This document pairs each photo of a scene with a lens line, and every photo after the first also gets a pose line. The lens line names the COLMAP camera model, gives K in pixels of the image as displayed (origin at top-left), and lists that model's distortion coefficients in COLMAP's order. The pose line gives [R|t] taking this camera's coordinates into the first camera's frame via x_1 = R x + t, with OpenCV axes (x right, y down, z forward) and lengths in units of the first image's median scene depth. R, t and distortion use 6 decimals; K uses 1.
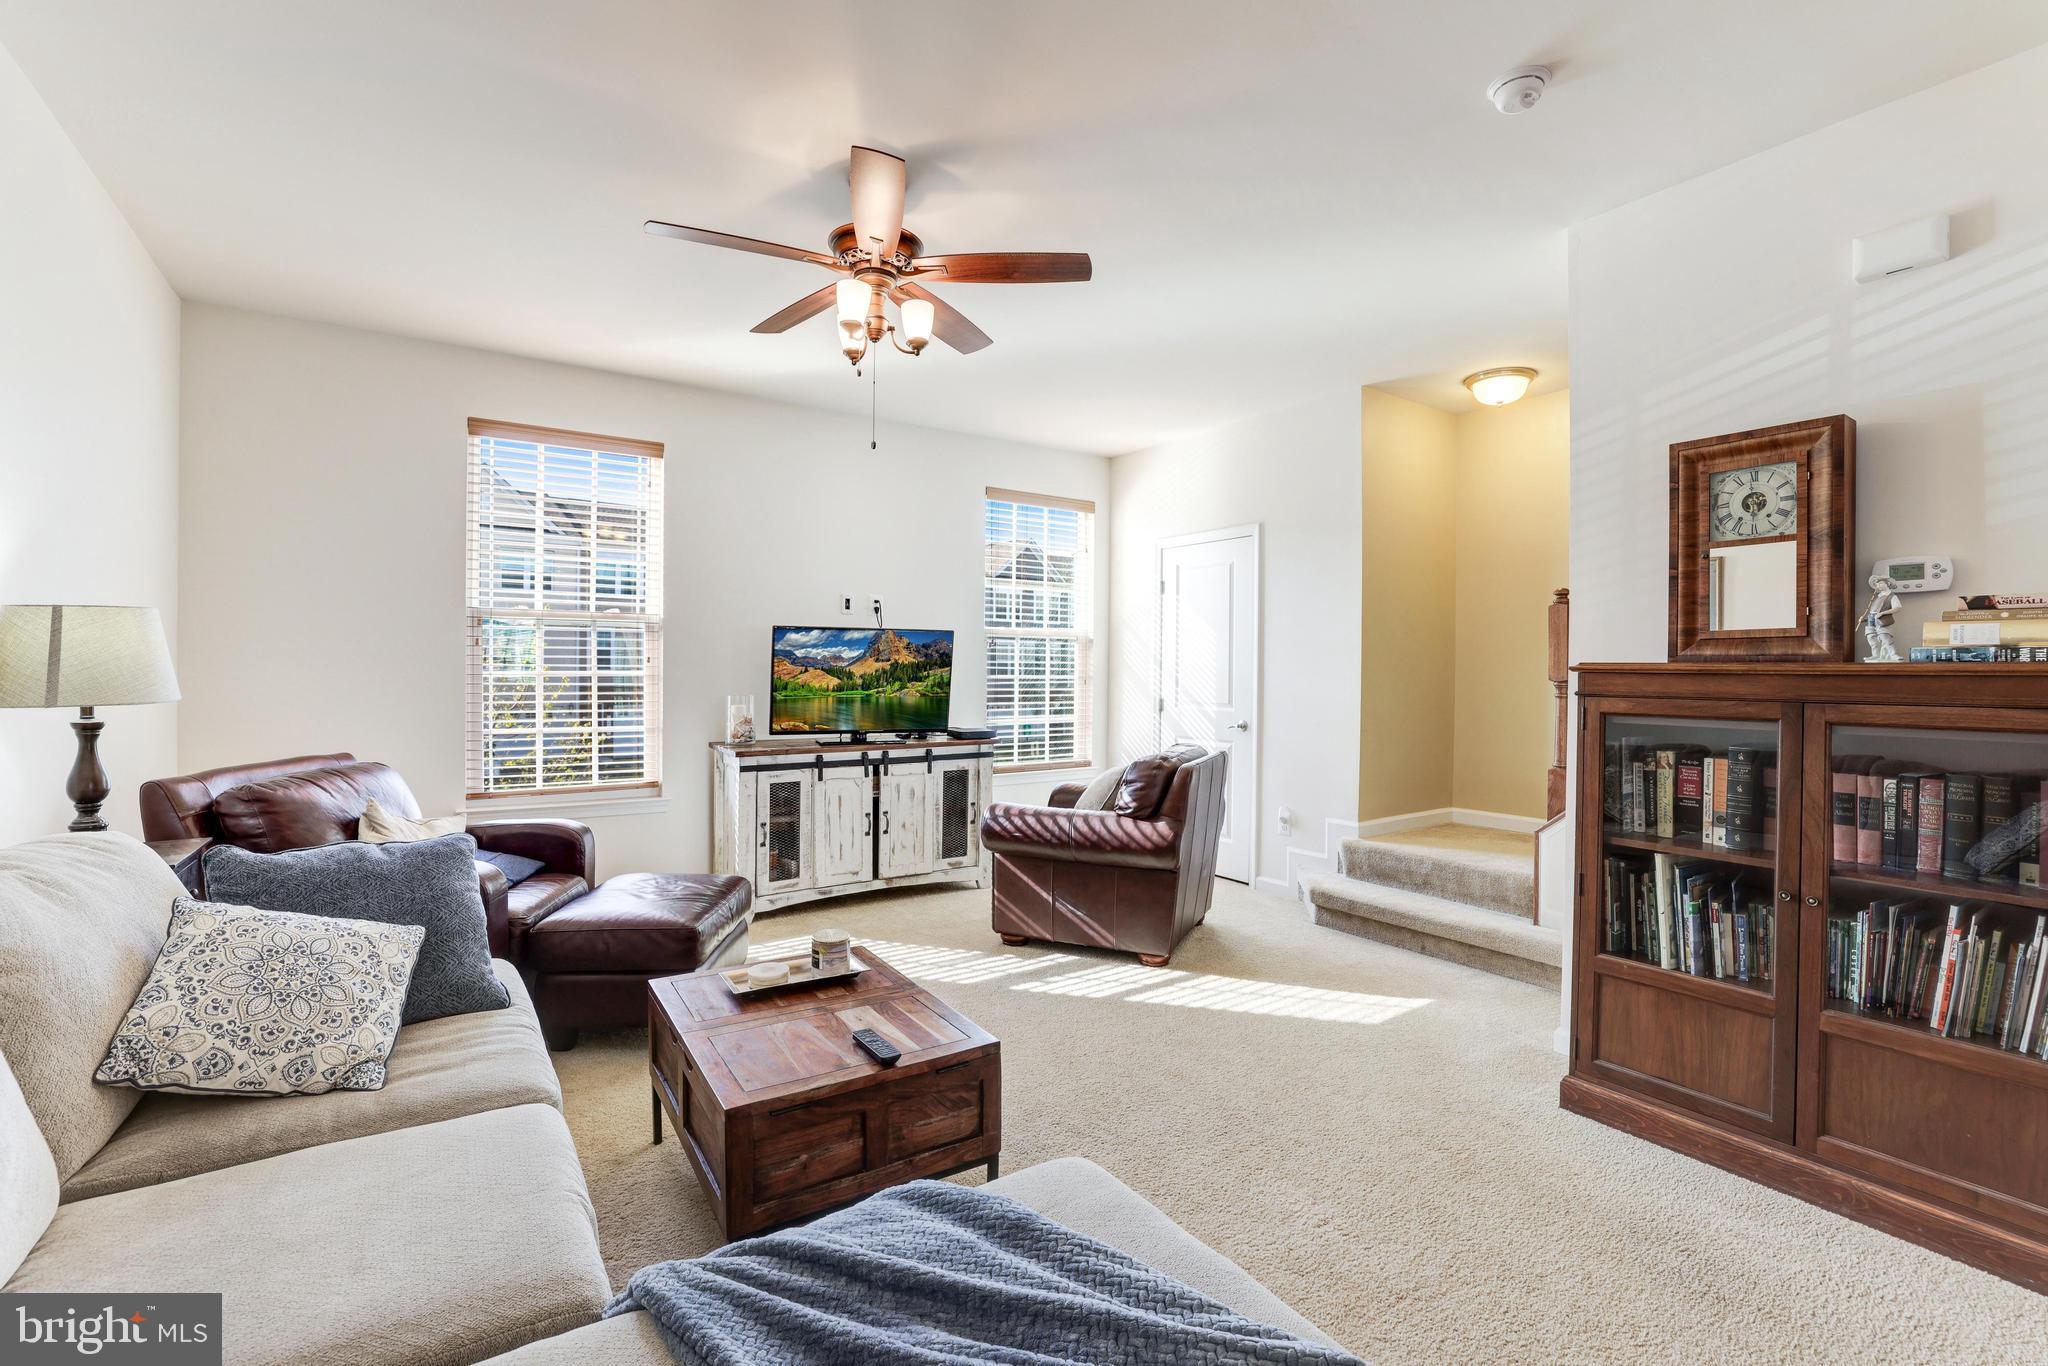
lens RADIAL K [[891.3, 0, 1029.3], [0, 891.3, 676.8], [0, 0, 1]] dist [-0.013394, 0.005511]
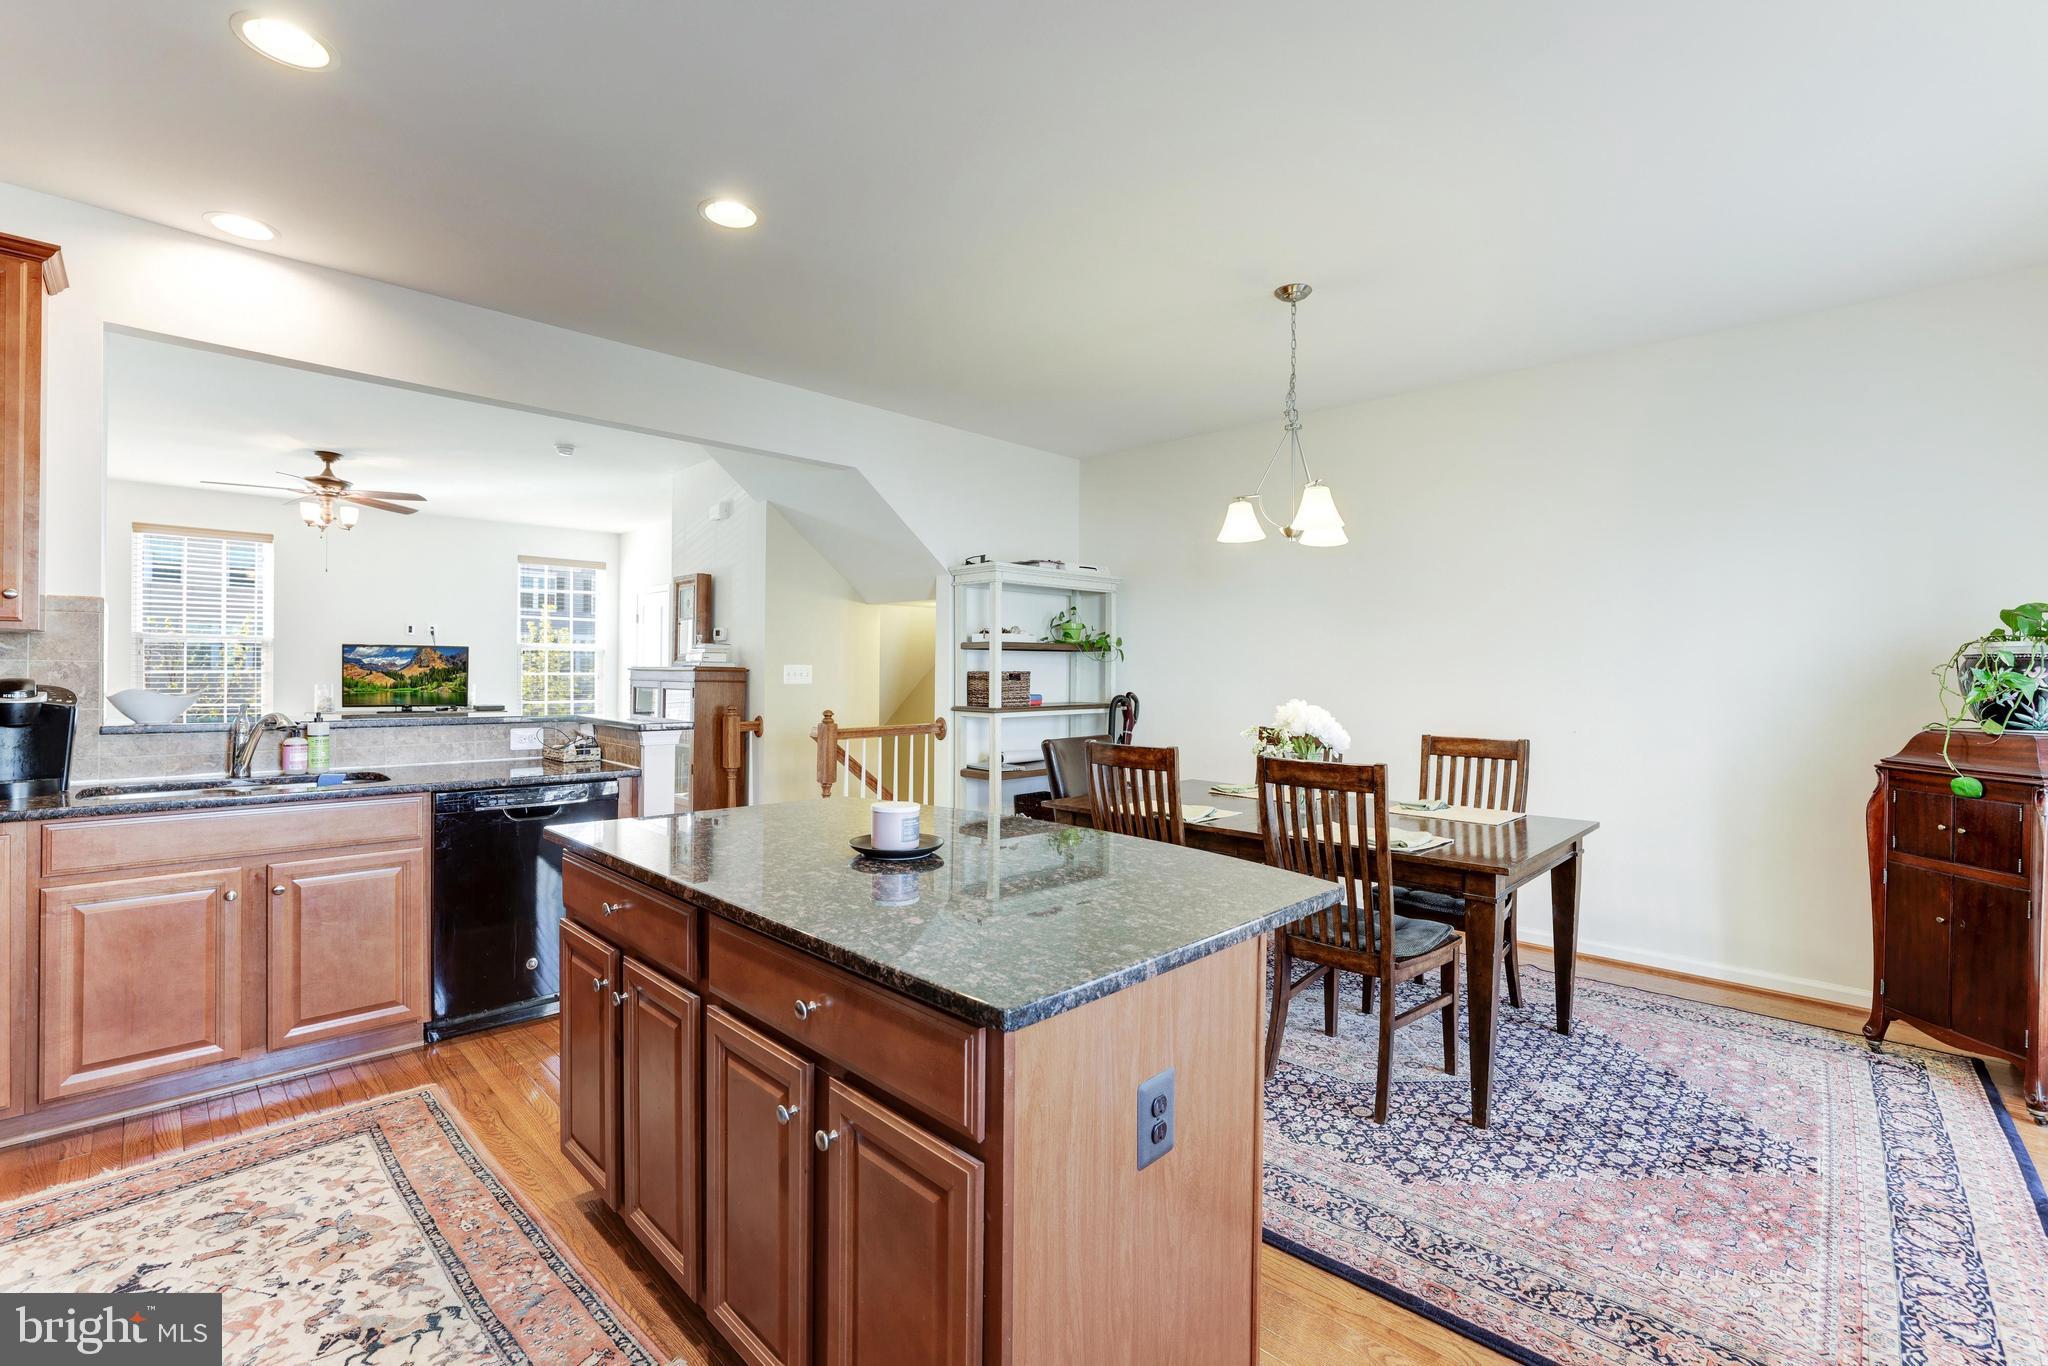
lens RADIAL K [[891.3, 0, 1022.9], [0, 891.3, 668.0], [0, 0, 1]] dist [-0.013394, 0.005511]
pose [[0.984650, 0.006094, 0.174432, 0.726779], [-0.002717, 0.999804, -0.019595, 0.020052], [-0.174517, 0.018820, 0.984474, -0.947489]]
